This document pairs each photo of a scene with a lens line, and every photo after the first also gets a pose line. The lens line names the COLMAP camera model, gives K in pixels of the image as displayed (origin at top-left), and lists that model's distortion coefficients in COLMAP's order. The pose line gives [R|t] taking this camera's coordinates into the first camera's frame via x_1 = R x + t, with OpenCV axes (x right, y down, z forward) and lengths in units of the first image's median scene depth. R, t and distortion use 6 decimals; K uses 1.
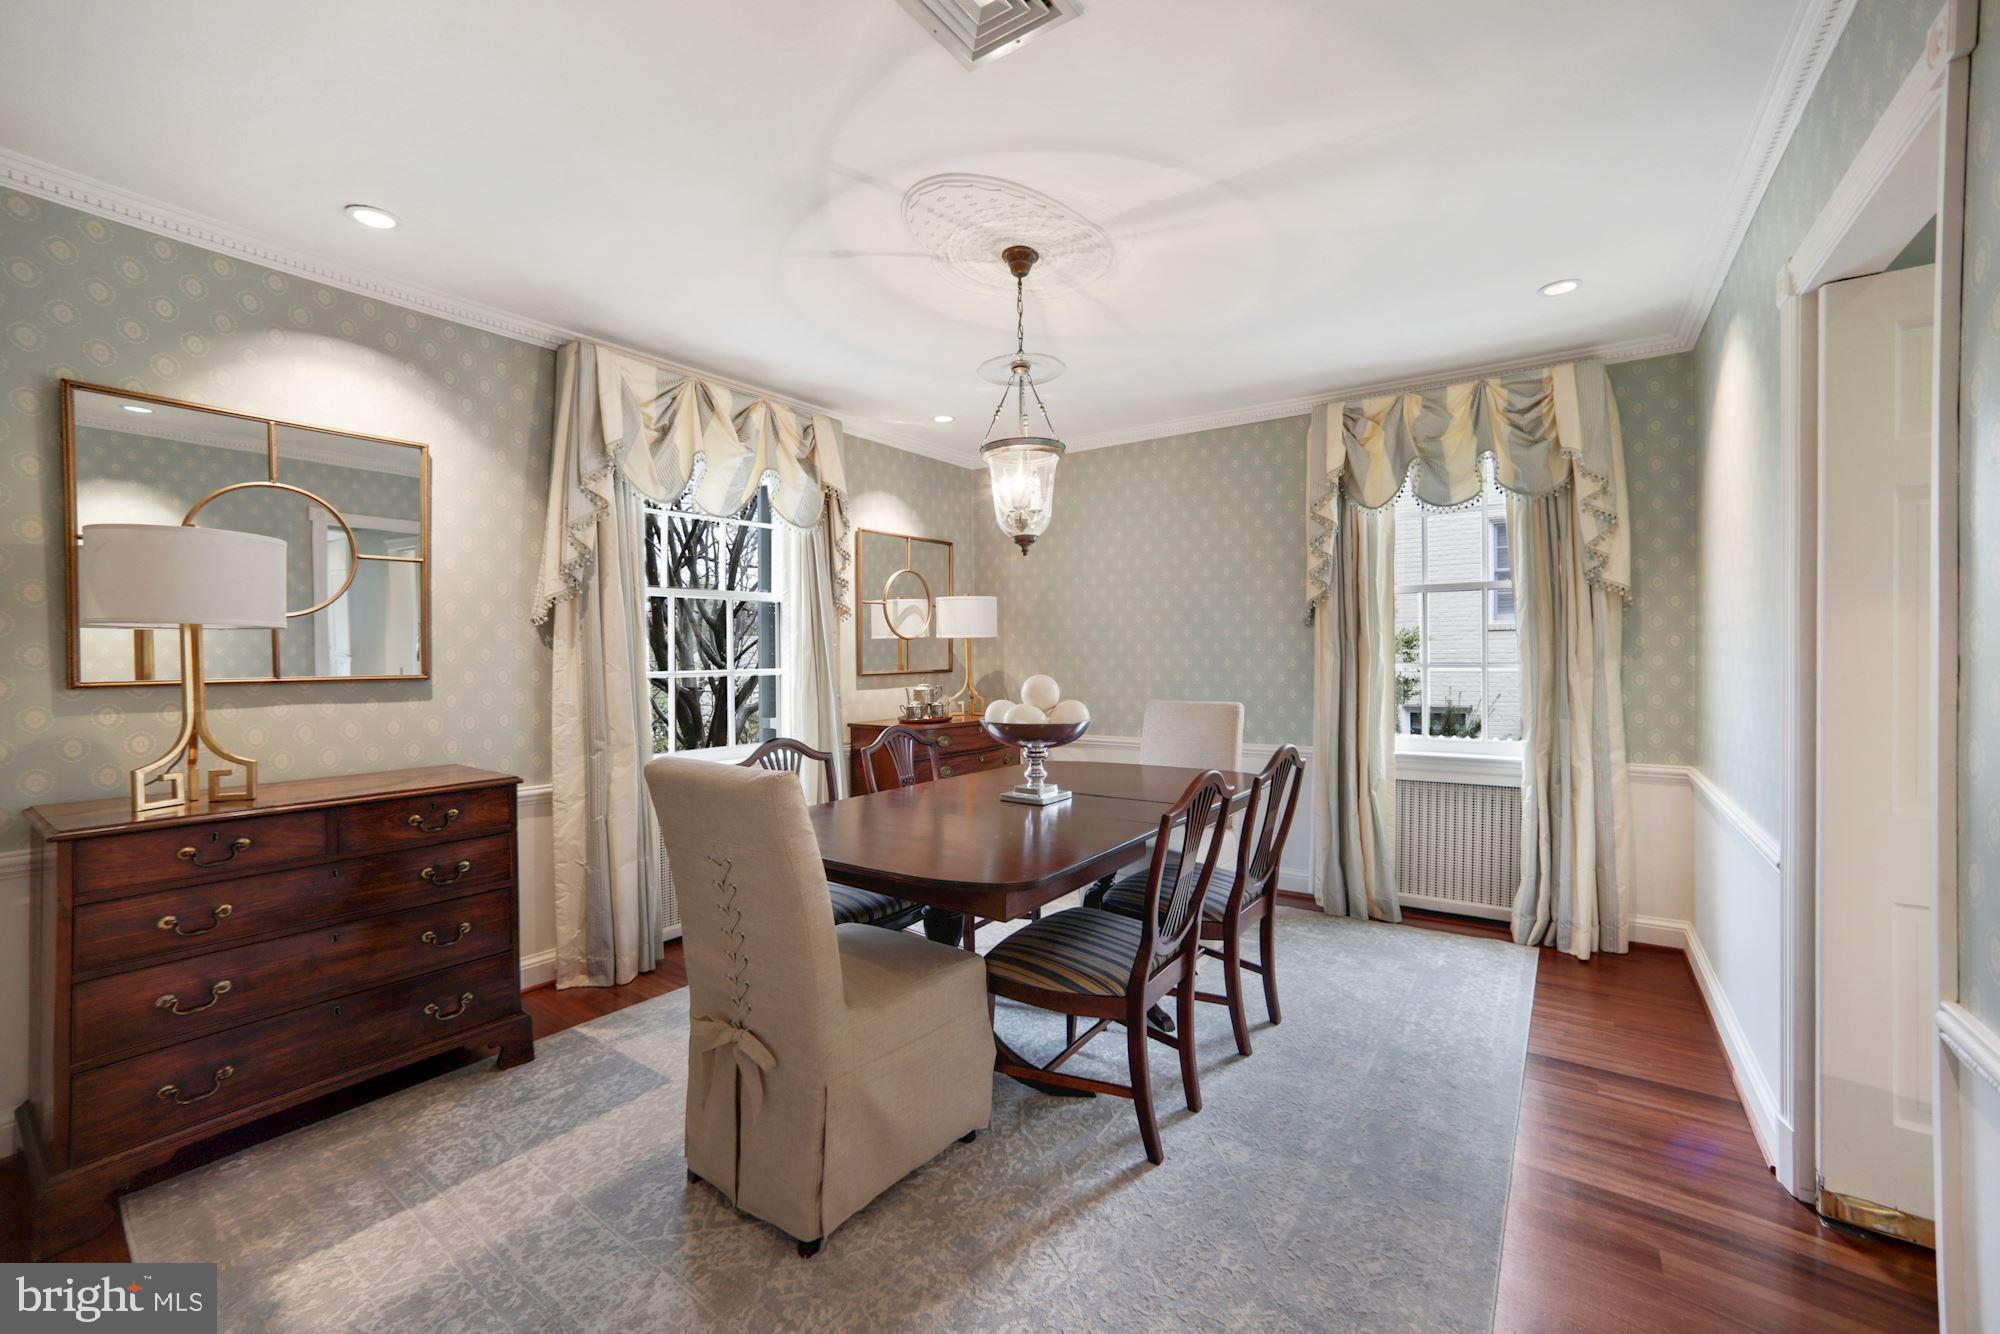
lens RADIAL K [[801.3, 0, 991.4], [0, 801.3, 648.9], [0, 0, 1]] dist [-0.064656, 0.031574]
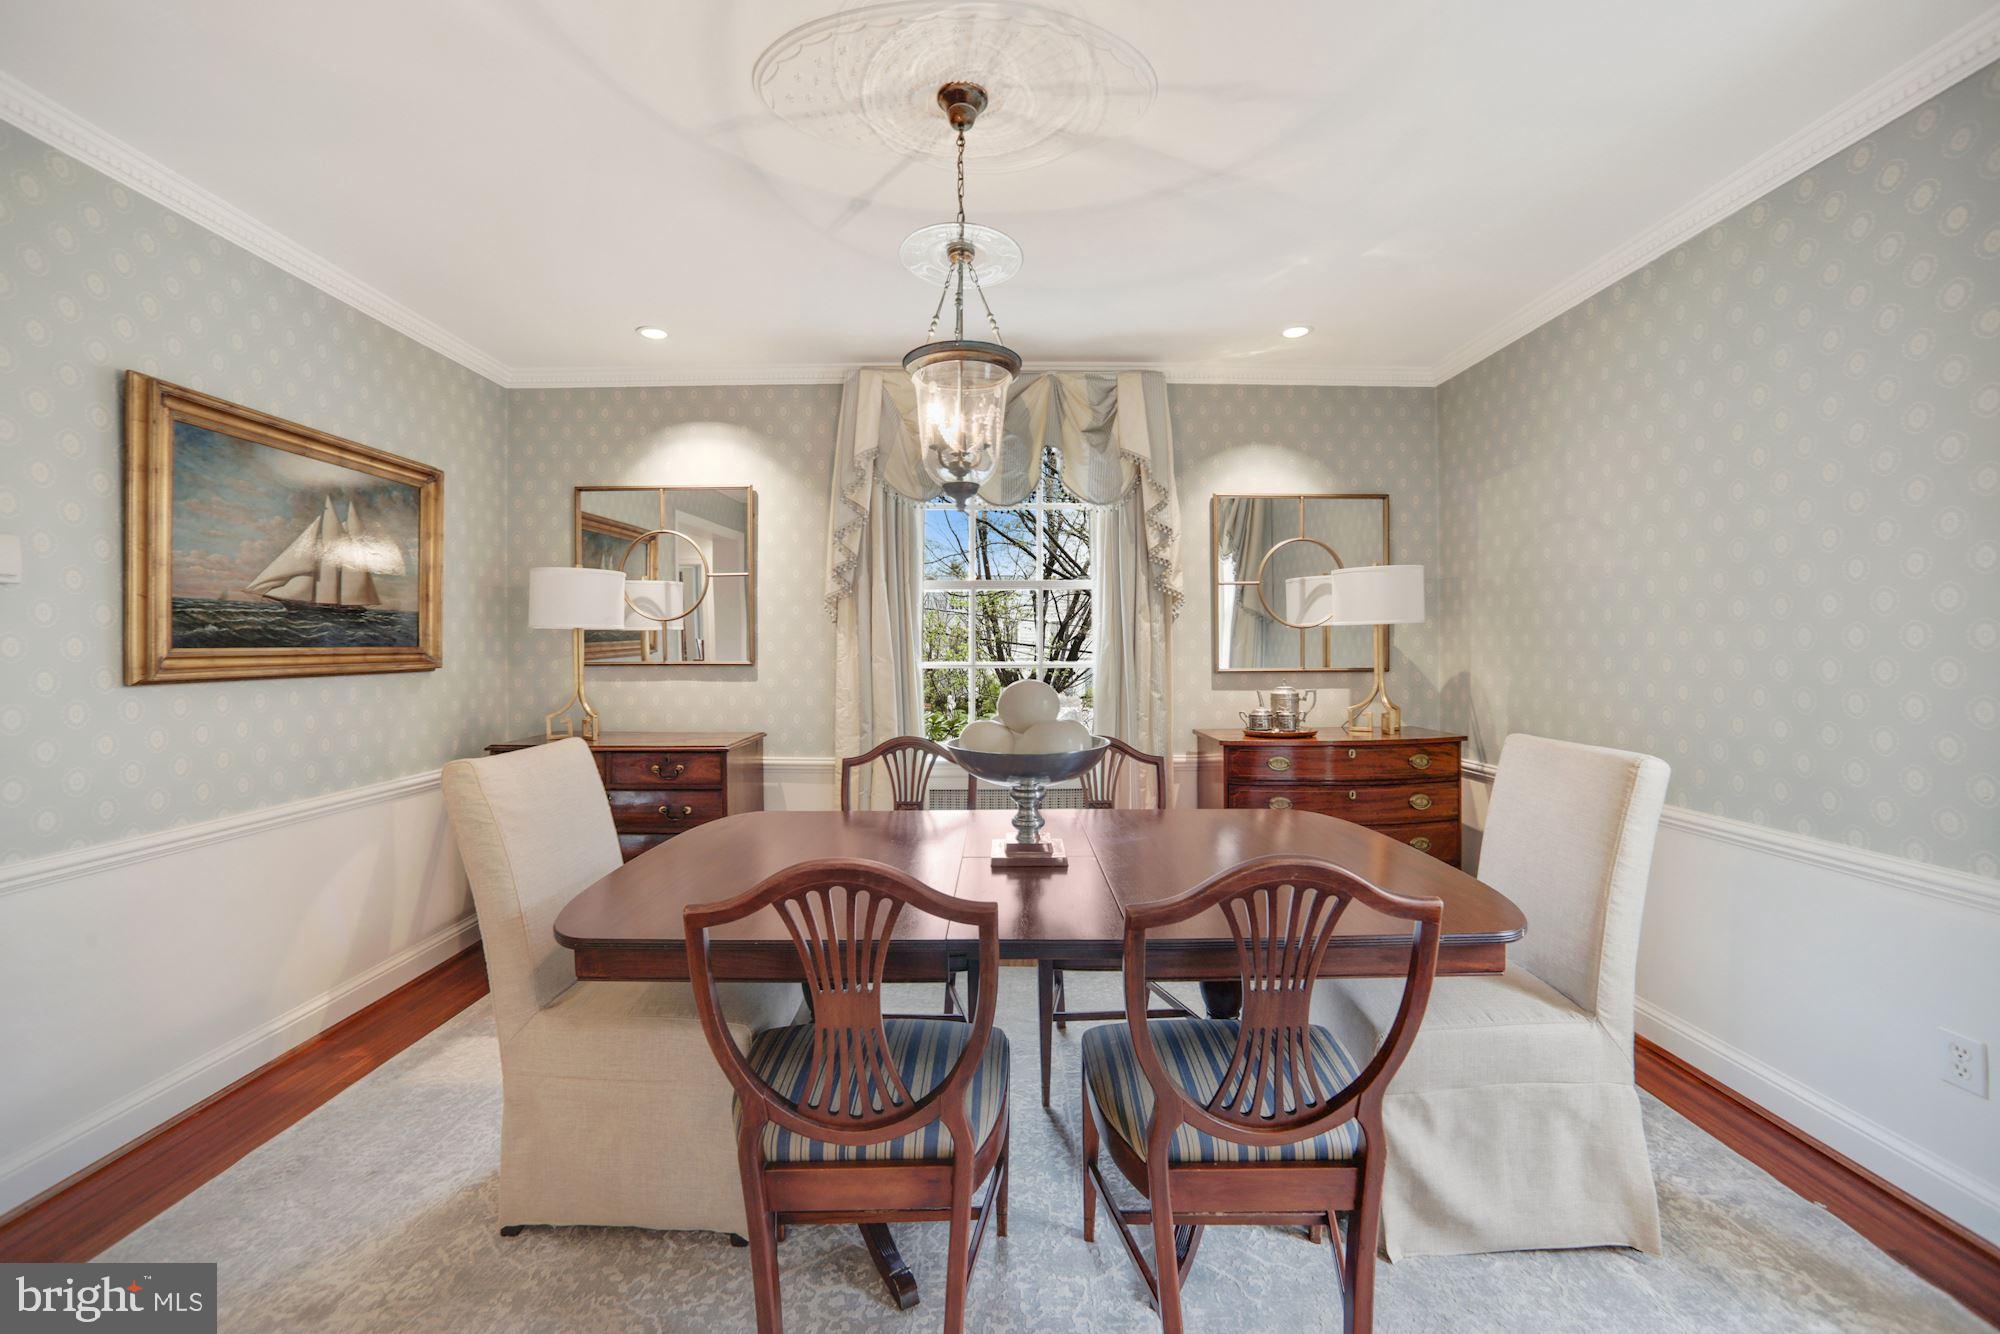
lens RADIAL K [[782.4, 0, 965.1], [0, 782.4, 659.3], [0, 0, 1]] dist [-0.060828, 0.023903]
pose [[0.597929, 0.017681, -0.801354, 0.478277], [0.002406, 0.999713, 0.023852, -0.001008], [0.801545, -0.016190, 0.597715, 0.453651]]
